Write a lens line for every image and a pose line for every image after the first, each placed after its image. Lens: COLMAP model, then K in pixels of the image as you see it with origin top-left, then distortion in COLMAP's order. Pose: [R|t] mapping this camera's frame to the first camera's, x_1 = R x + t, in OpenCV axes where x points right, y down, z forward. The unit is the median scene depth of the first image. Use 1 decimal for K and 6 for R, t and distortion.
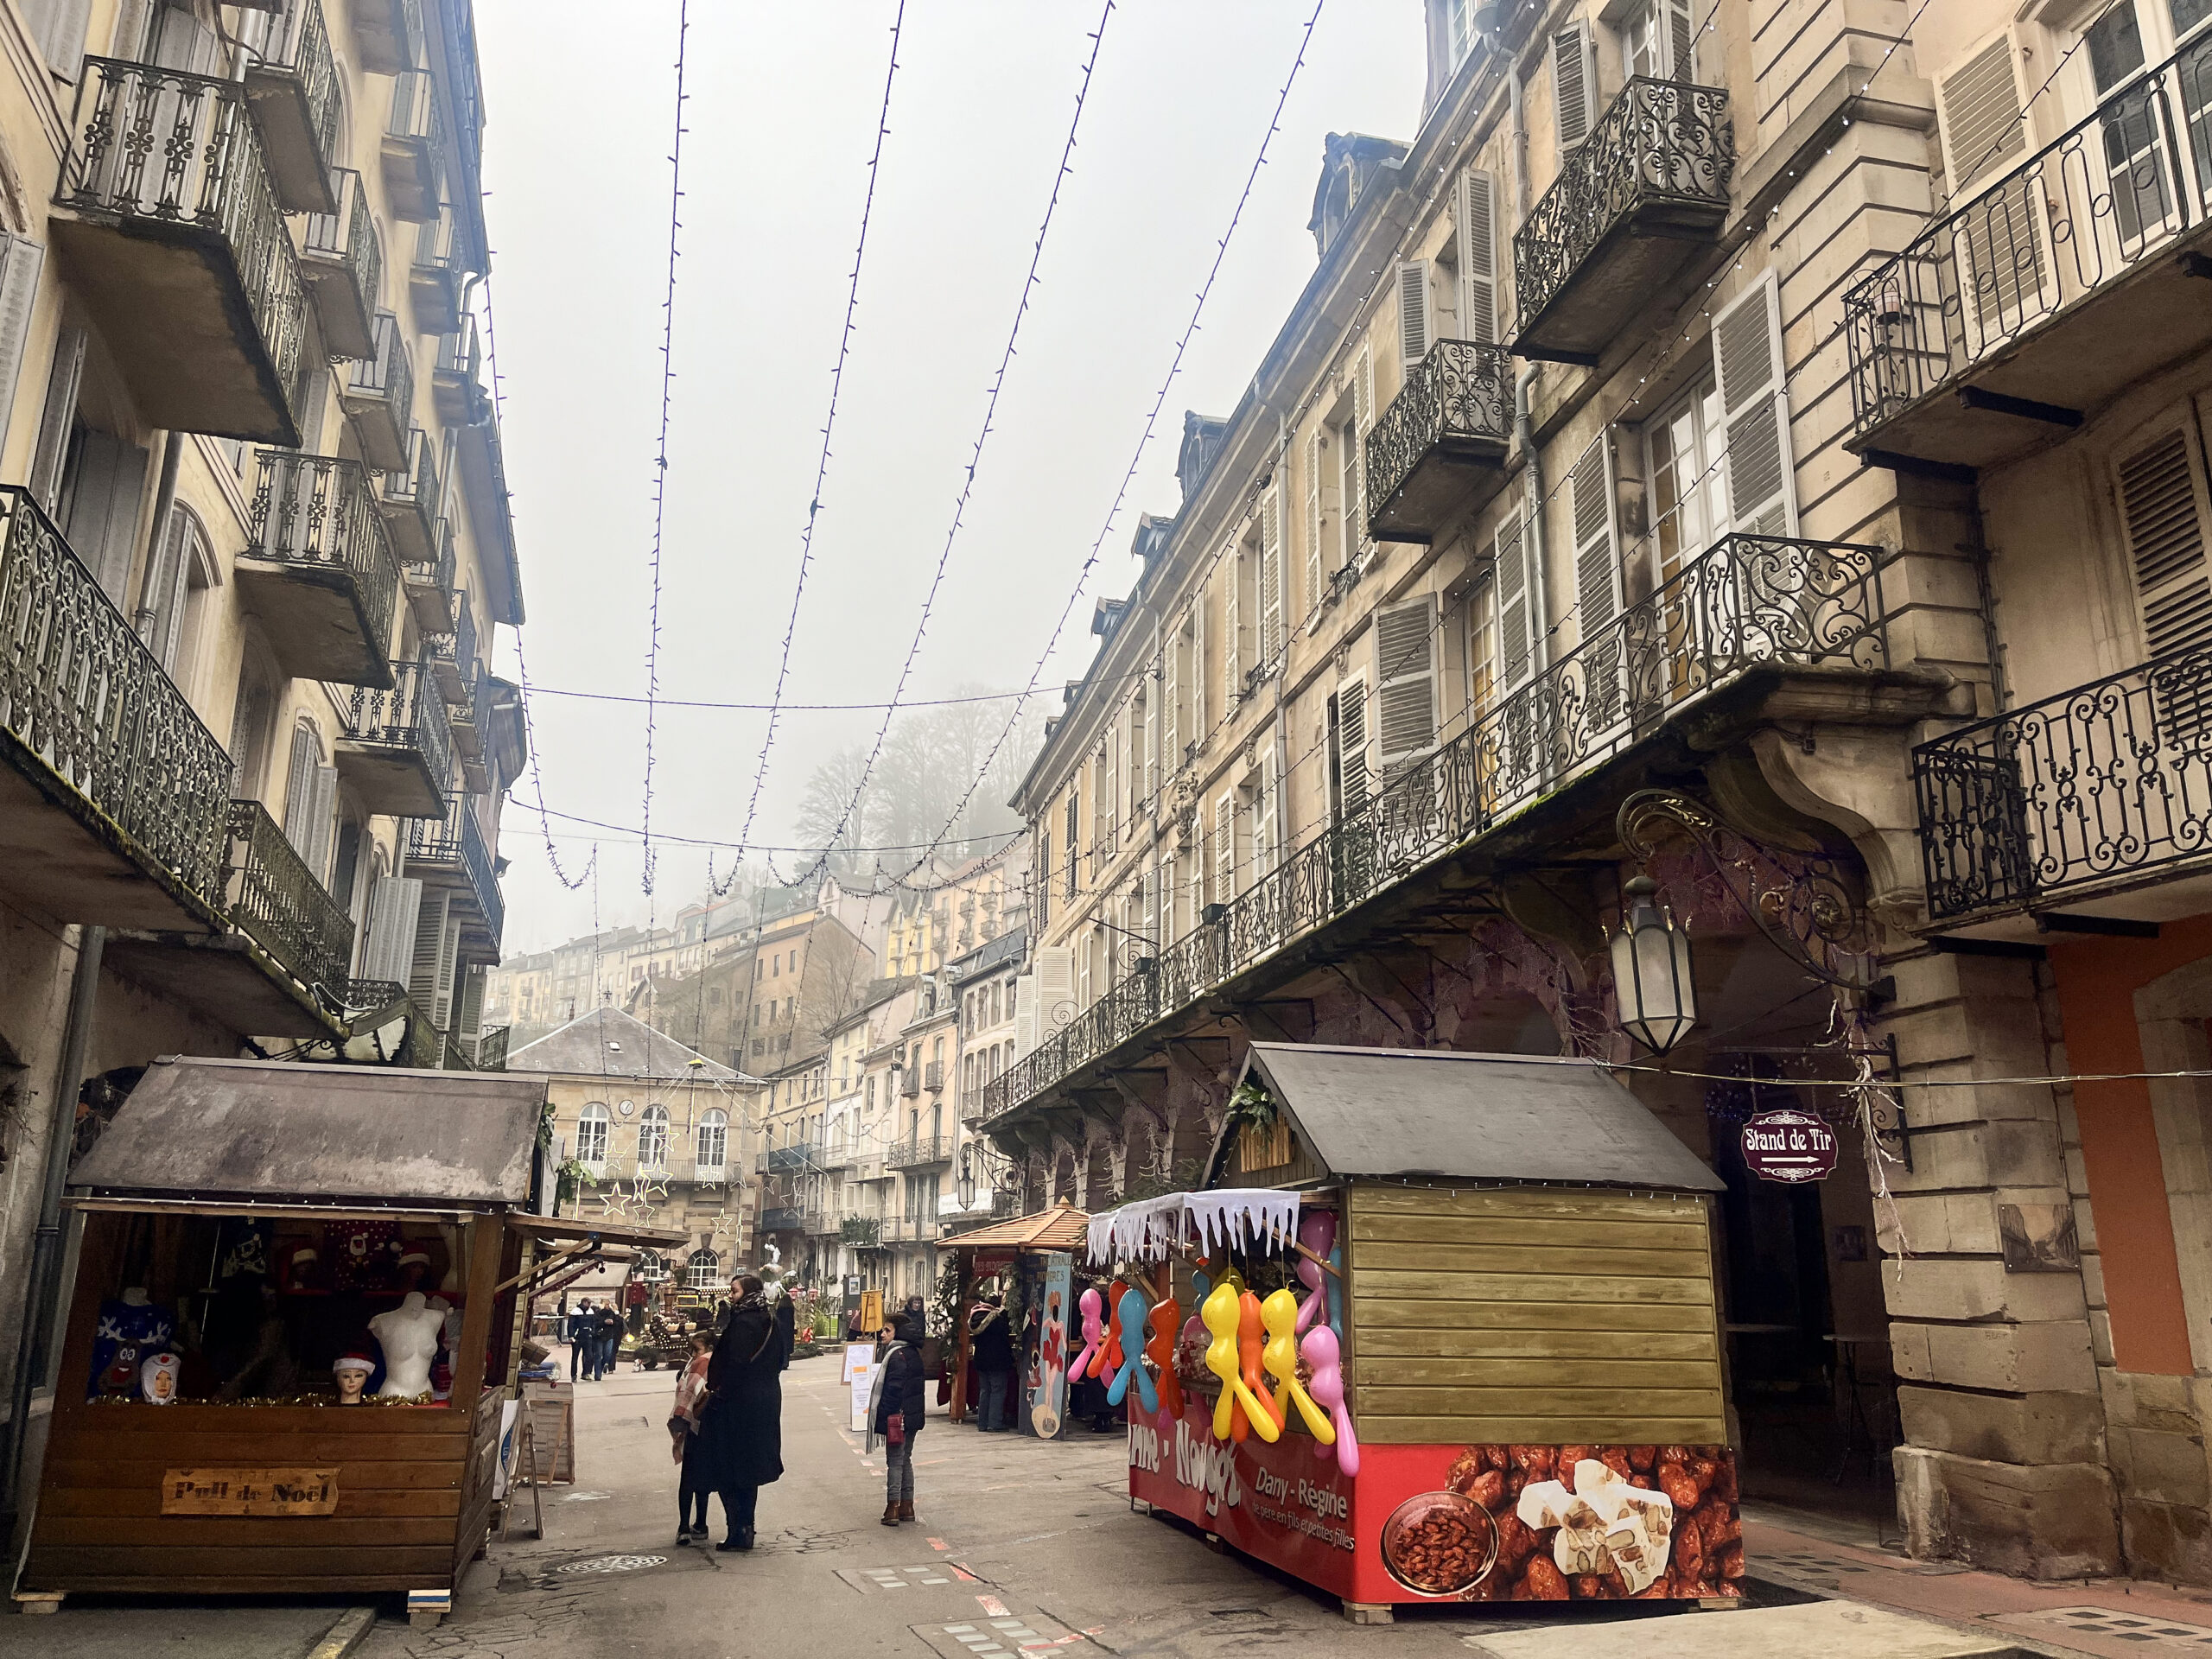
lens RADIAL K [[1679.7, 0, 1106.0], [0, 1679.7, 829.5], [0, 0, 1]] dist [0.075250, -0.100055]
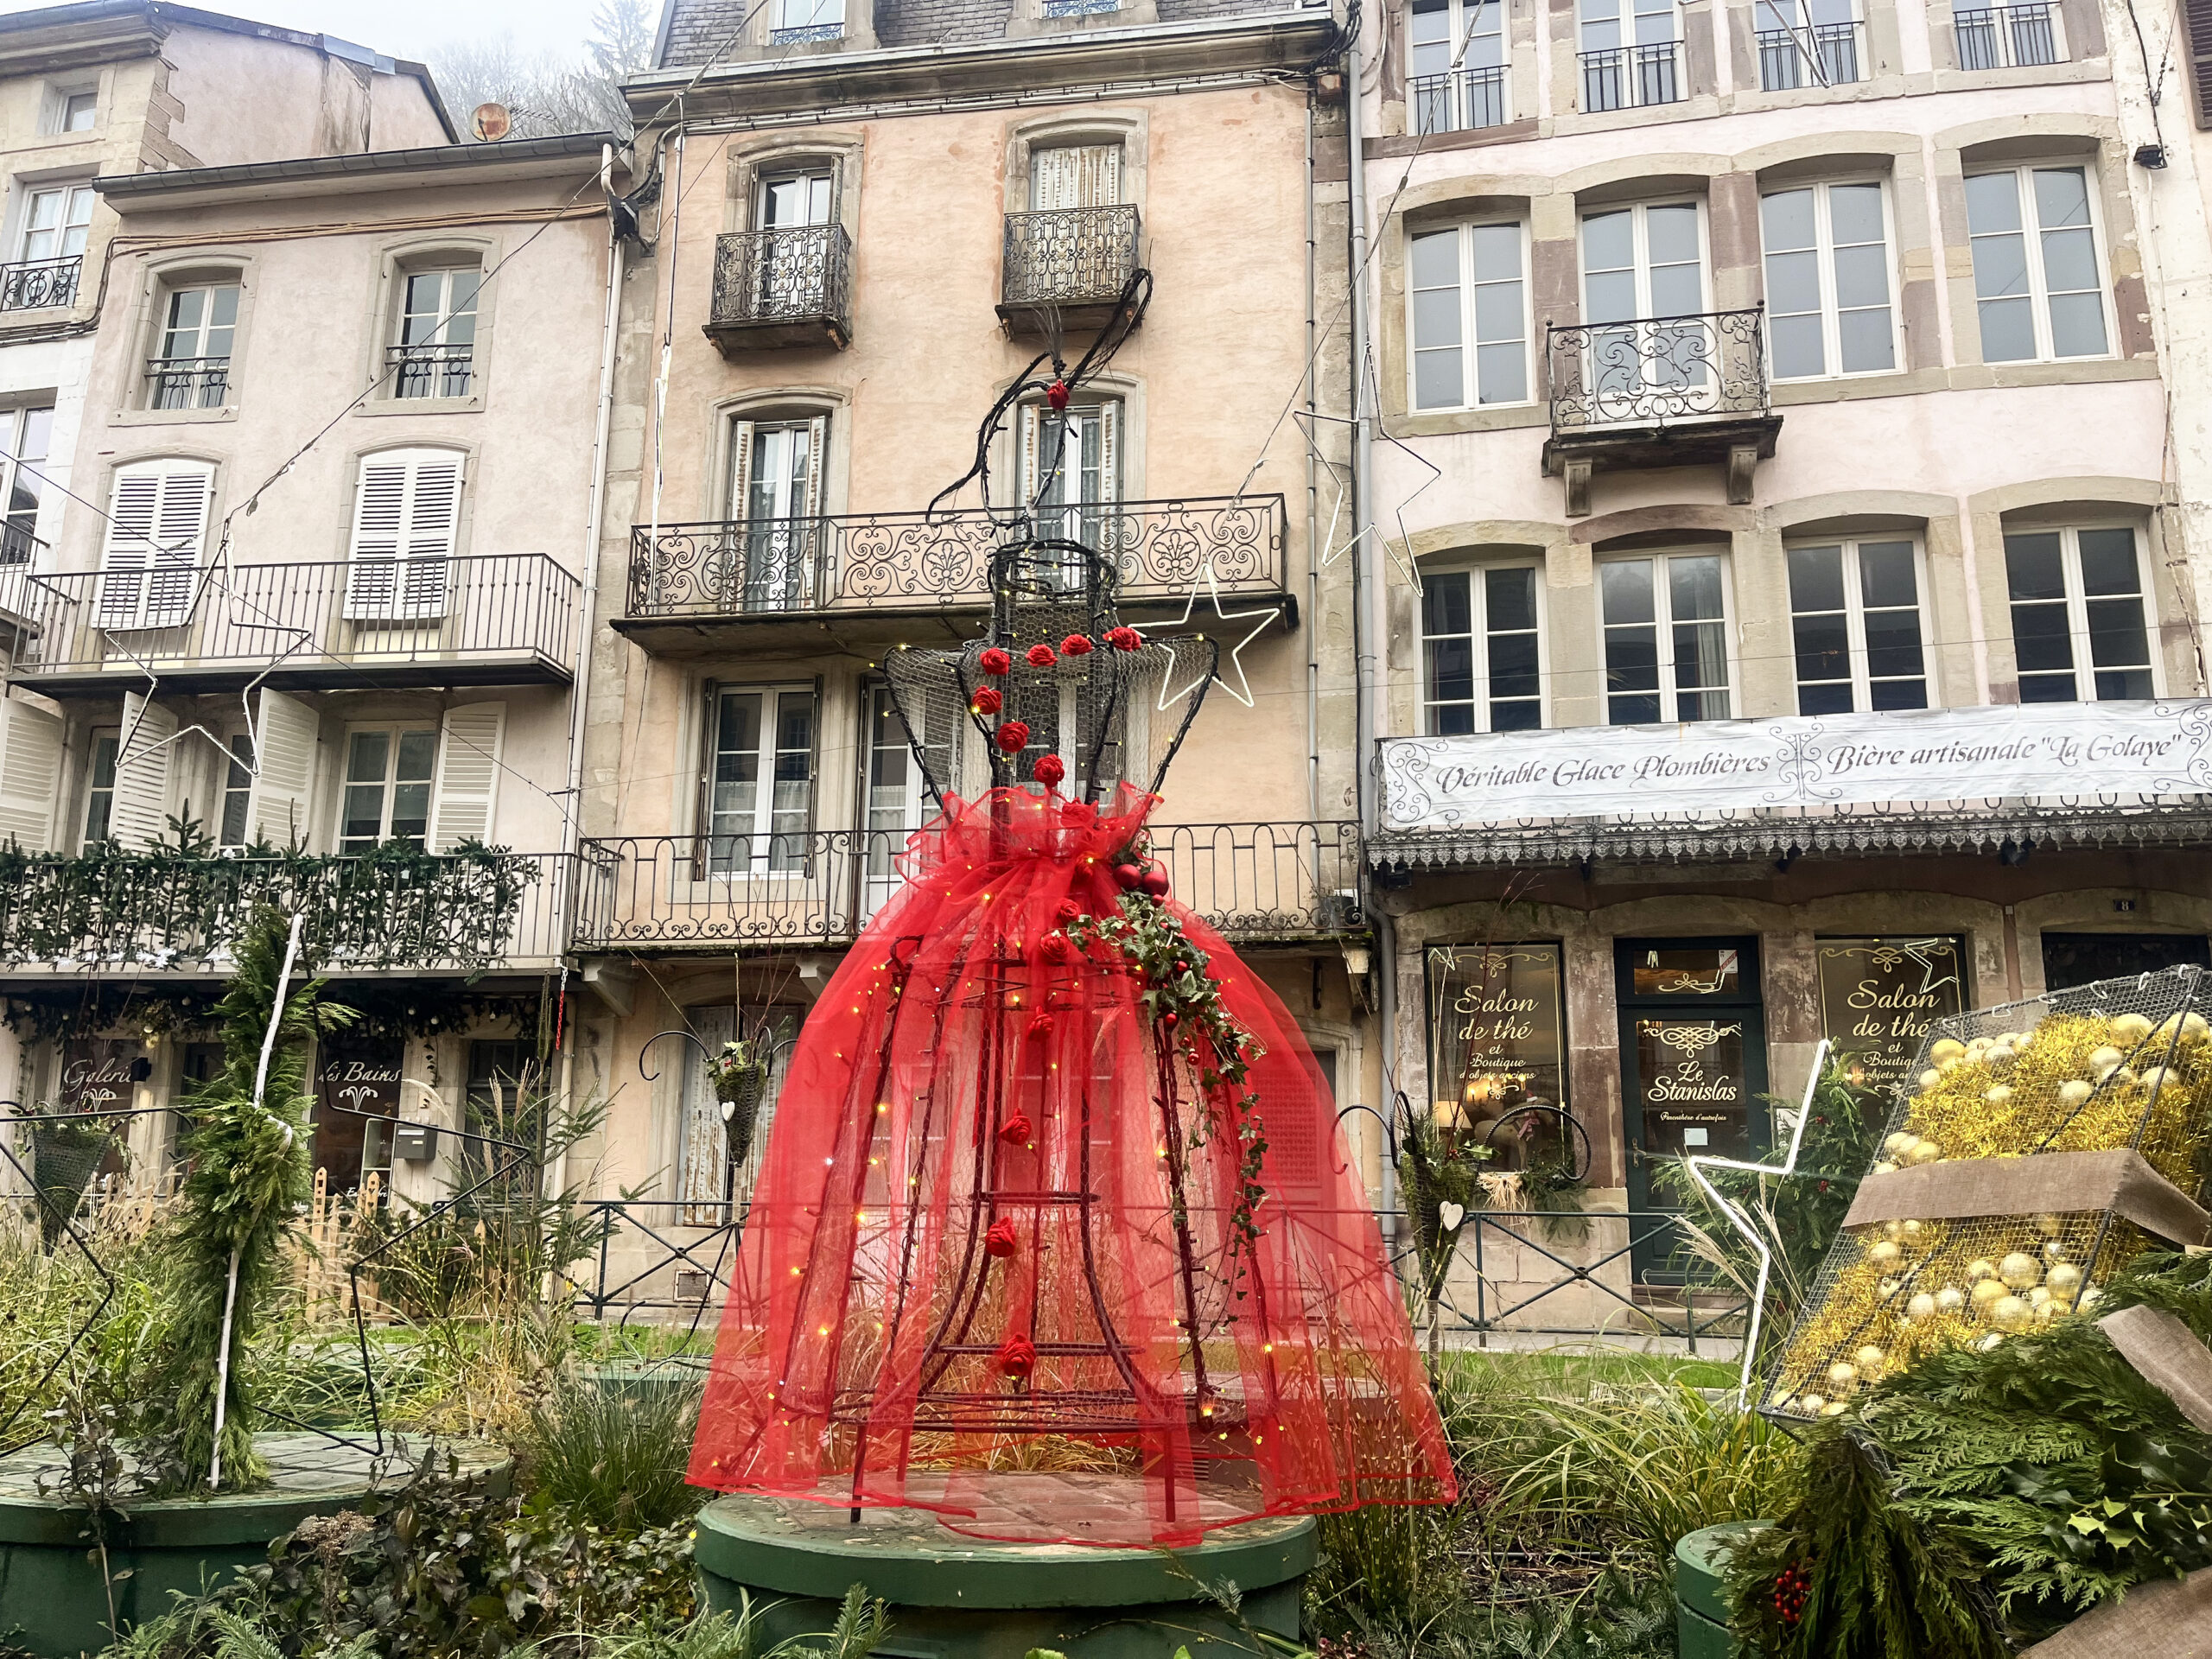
lens RADIAL K [[1679.7, 0, 1106.0], [0, 1679.7, 829.5], [0, 0, 1]] dist [0.075250, -0.100055]
pose [[0.556980, 0.185766, 0.809484, -0.231329], [-0.215715, 0.973572, -0.074996, 0.200949], [-0.802023, -0.132847, 0.582332, 0.717965]]
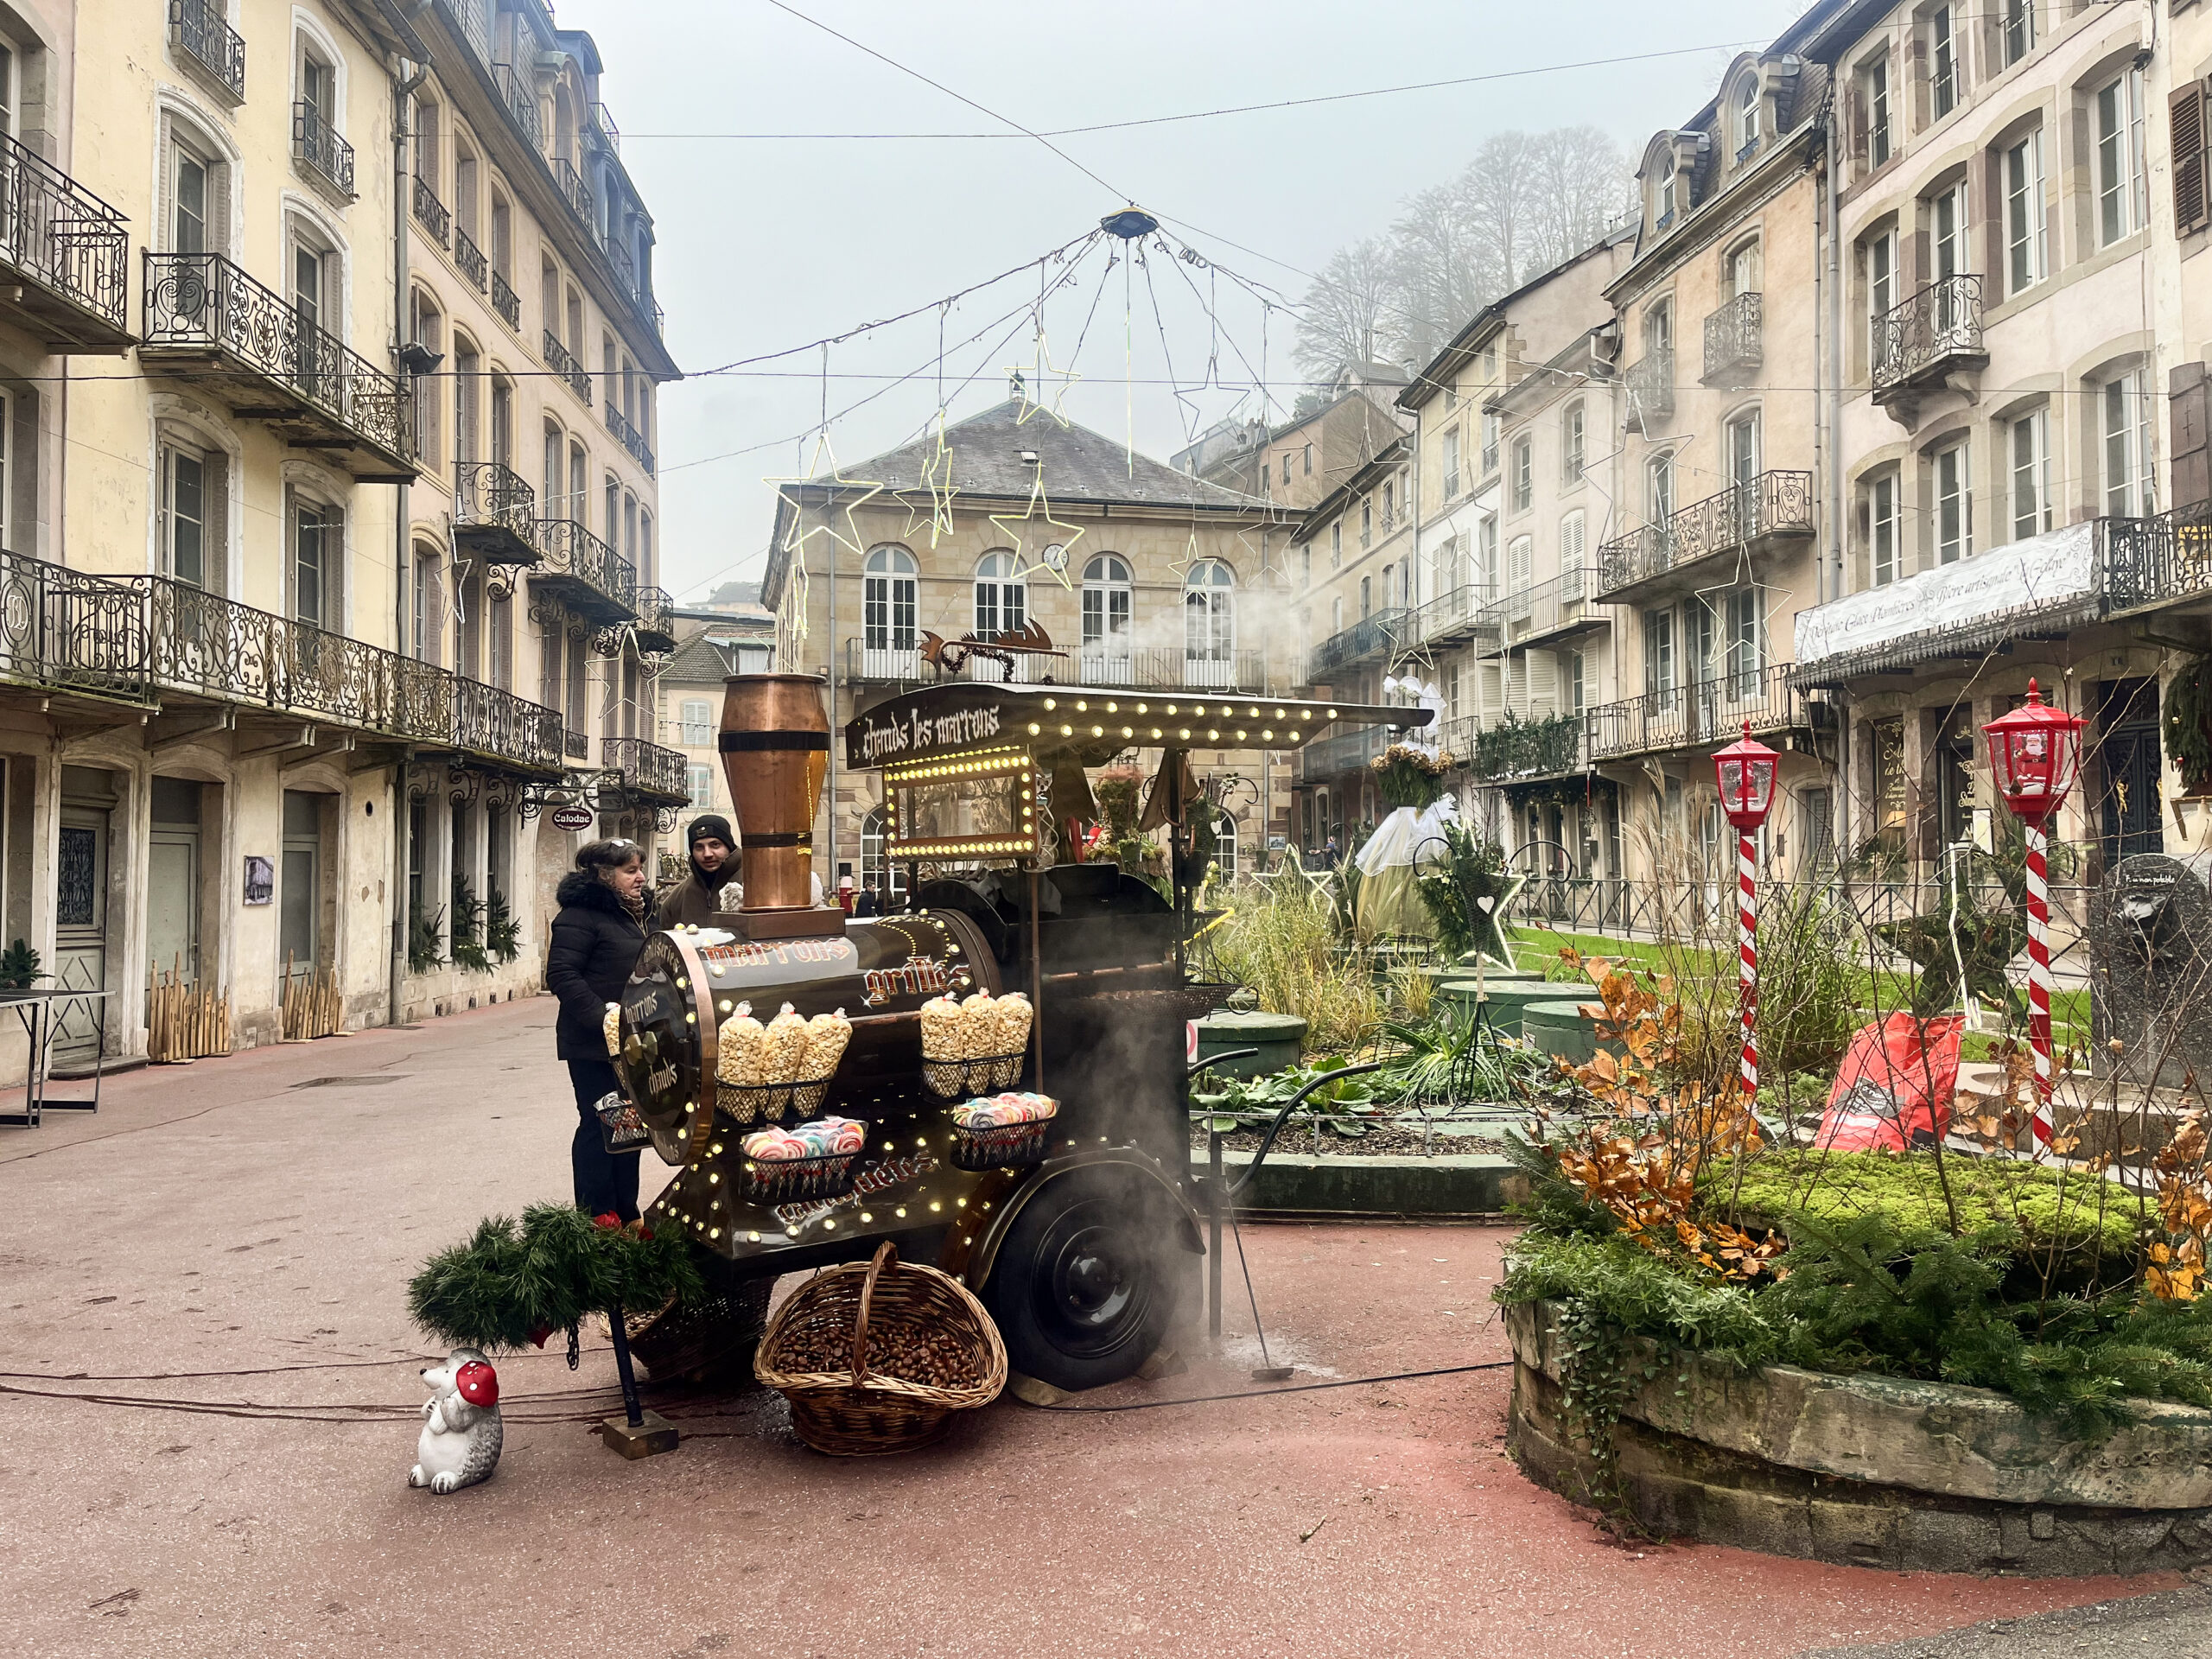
lens RADIAL K [[1679.7, 0, 1106.0], [0, 1679.7, 829.5], [0, 0, 1]] dist [0.075250, -0.100055]
pose [[0.955491, -0.022909, -0.294130, -0.108161], [0.088895, 0.973002, 0.212992, 0.135410], [0.281309, -0.229659, 0.931731, 0.473030]]
